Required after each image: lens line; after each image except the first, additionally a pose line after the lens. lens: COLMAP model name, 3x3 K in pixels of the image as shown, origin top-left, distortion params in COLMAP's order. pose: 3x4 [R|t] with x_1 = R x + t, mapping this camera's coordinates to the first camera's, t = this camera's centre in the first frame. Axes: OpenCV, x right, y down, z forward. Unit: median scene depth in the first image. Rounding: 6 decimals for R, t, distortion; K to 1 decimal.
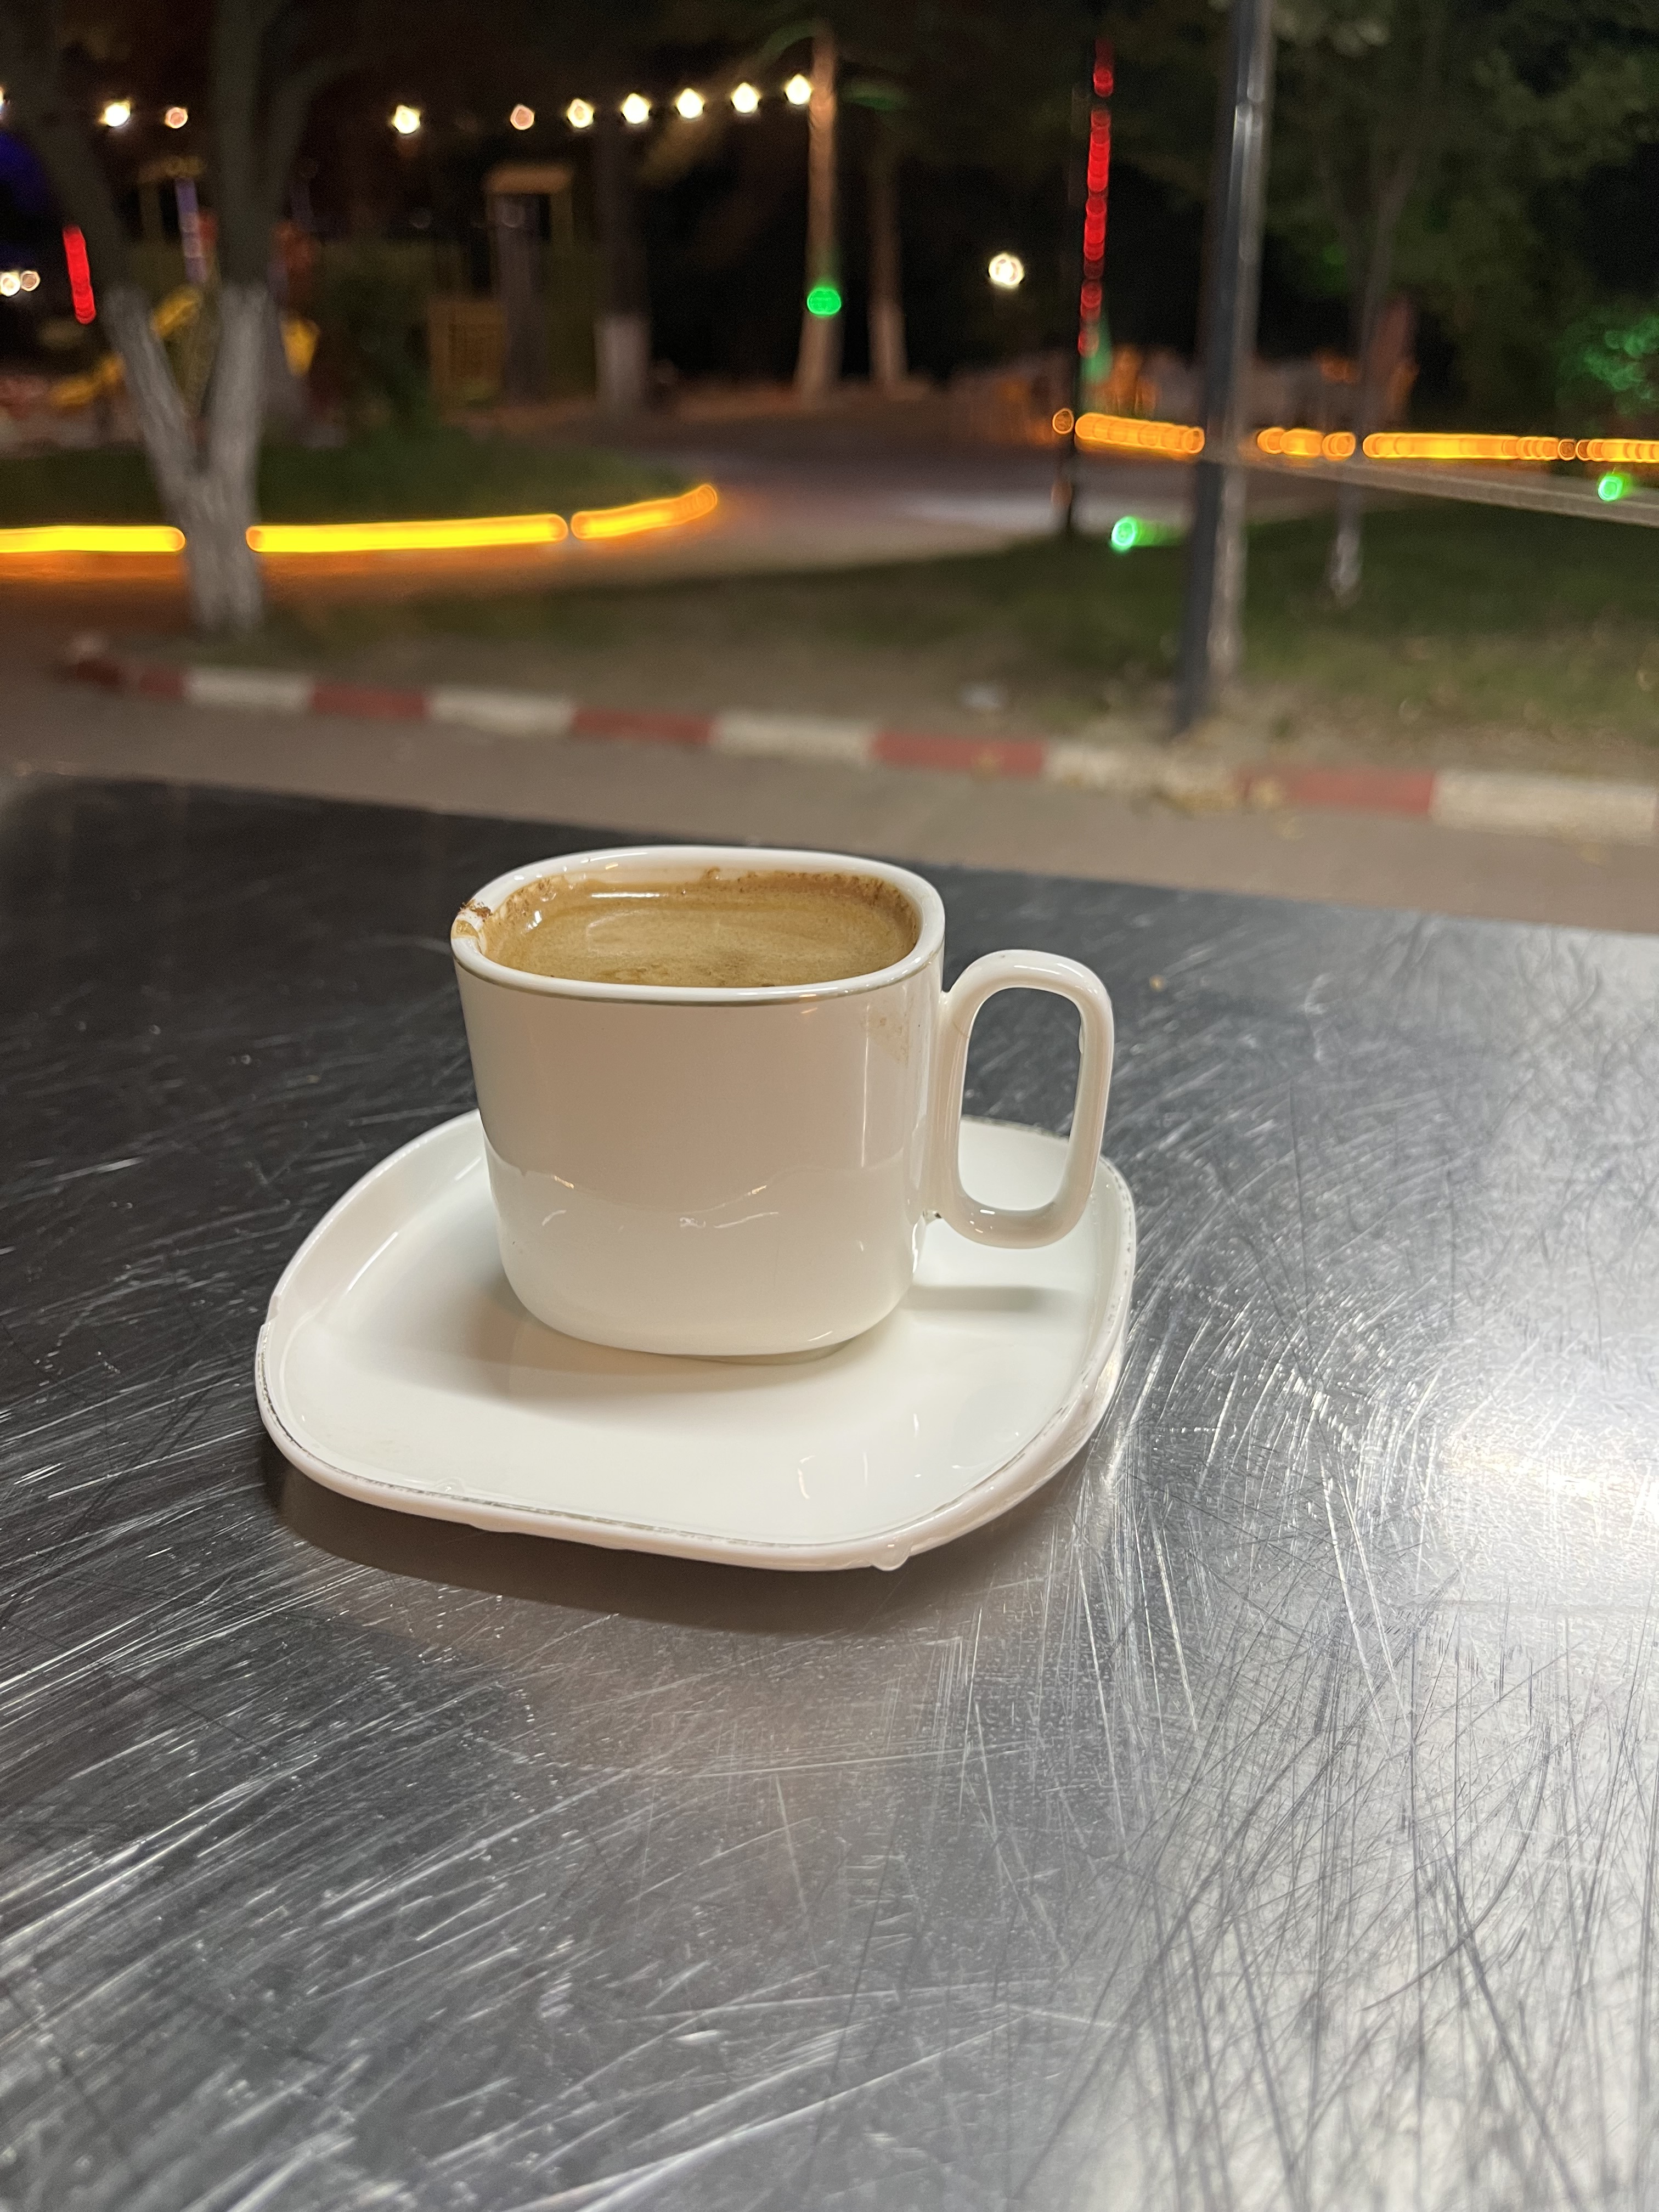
lens RADIAL K [[1648.3, 0, 862.3], [0, 1648.3, 1095.5], [0, 0, 1]] dist [0.026782, -0.059759]
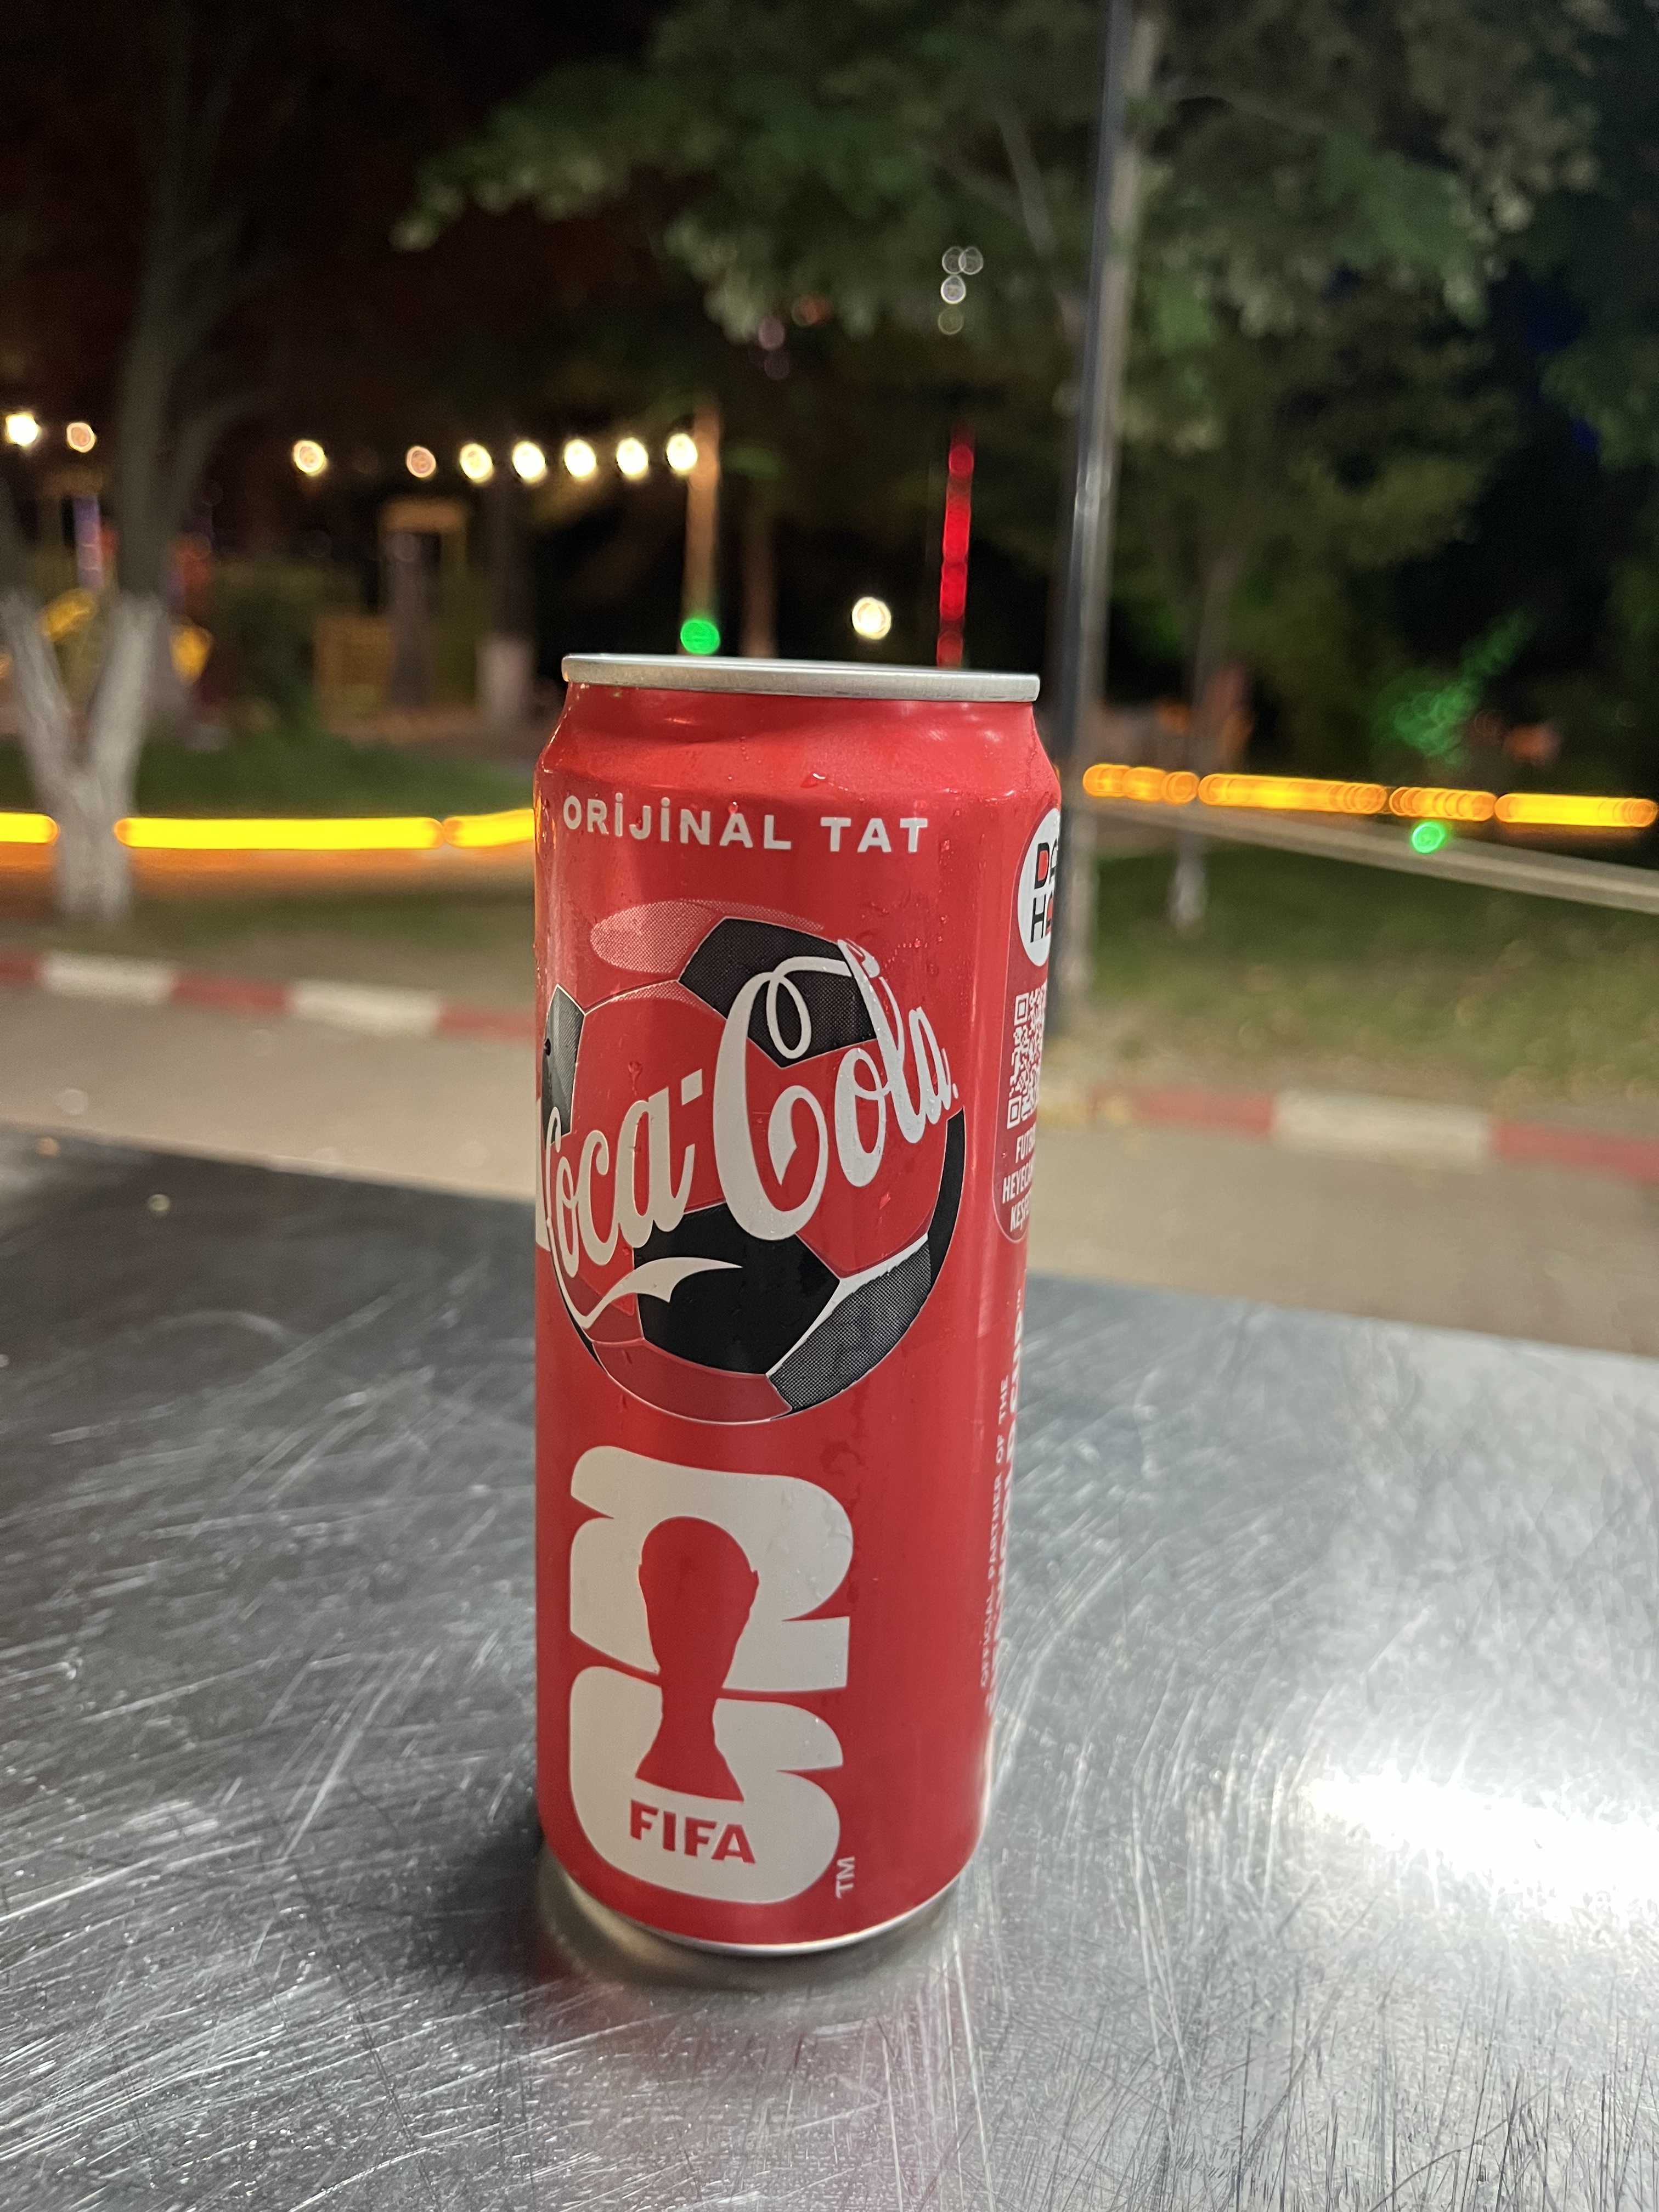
lens RADIAL K [[1648.3, 0, 853.6], [0, 1648.3, 1100.2], [0, 0, 1]] dist [0.026782, -0.059759]
pose [[0.996657, 0.026963, 0.077128, 0.012929], [-0.013229, 0.984778, -0.173311, -0.058548], [-0.080626, 0.171711, 0.981842, -0.006220]]
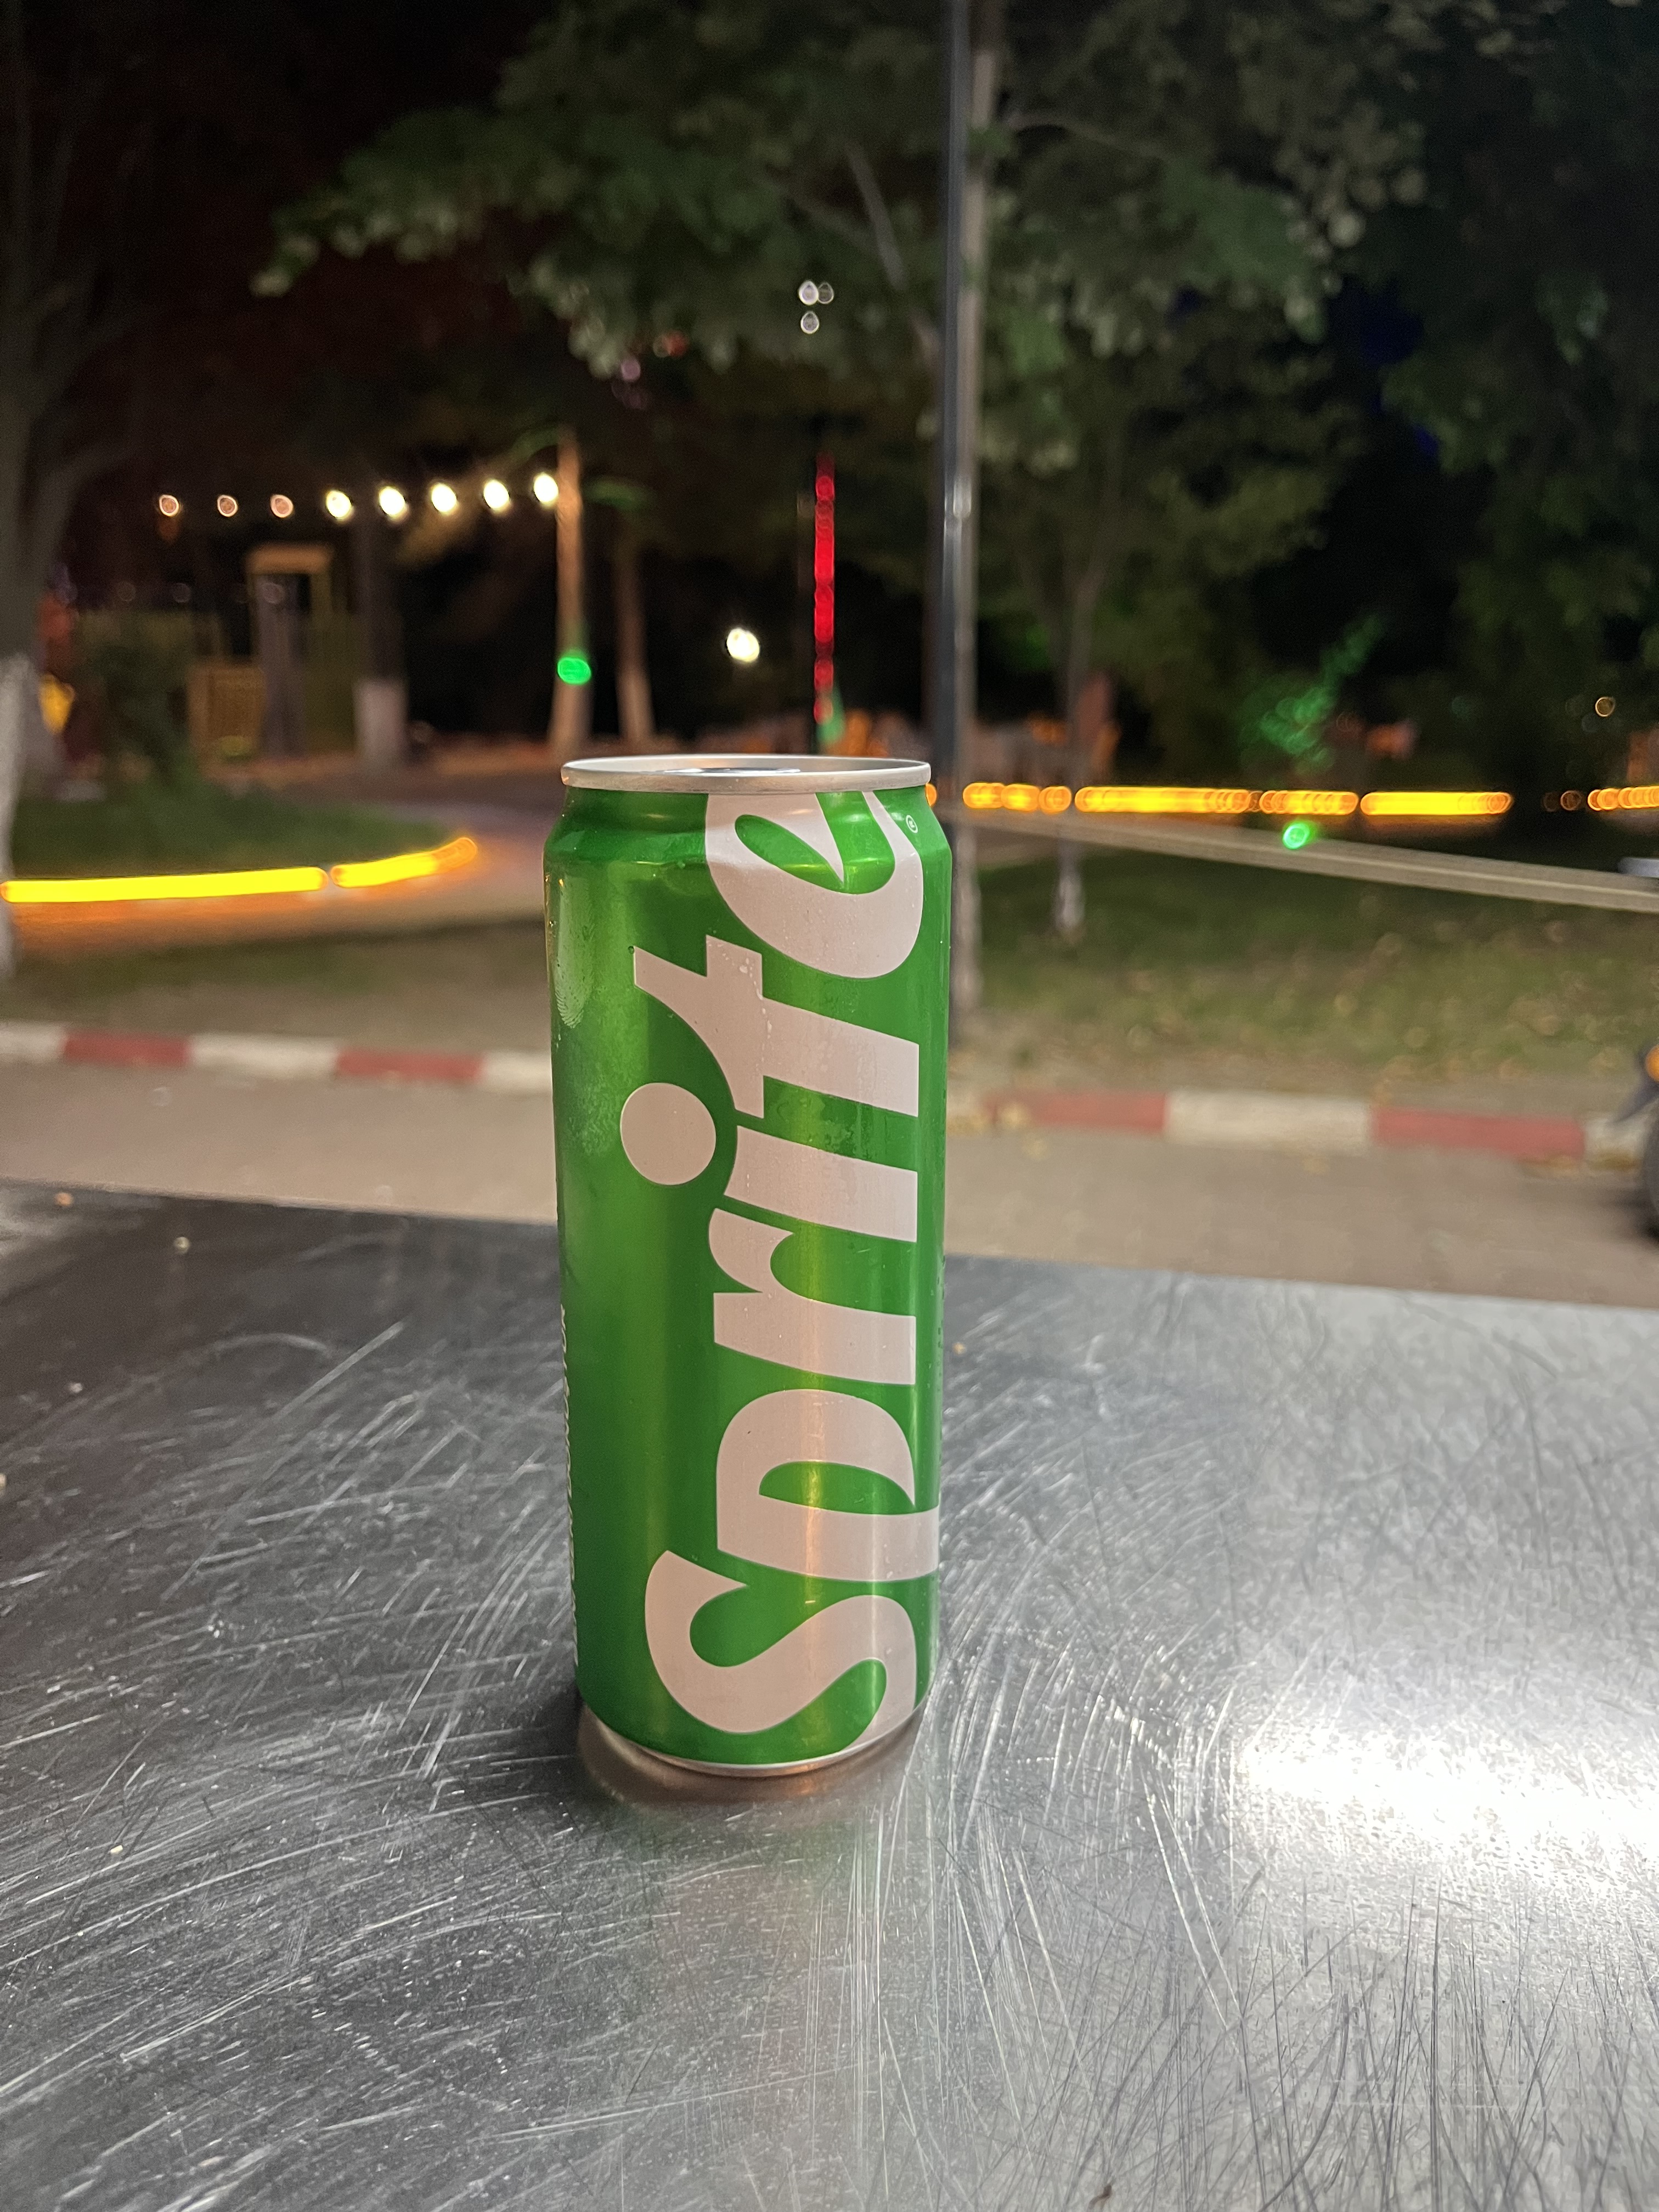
lens RADIAL K [[1648.3, 0, 832.8], [0, 1648.3, 1109.7], [0, 0, 1]] dist [0.026782, -0.059759]
pose [[0.991199, -0.026241, 0.129757, -0.051430], [0.049352, 0.982746, -0.178255, -0.031119], [-0.122841, 0.183090, 0.975391, -0.132743]]
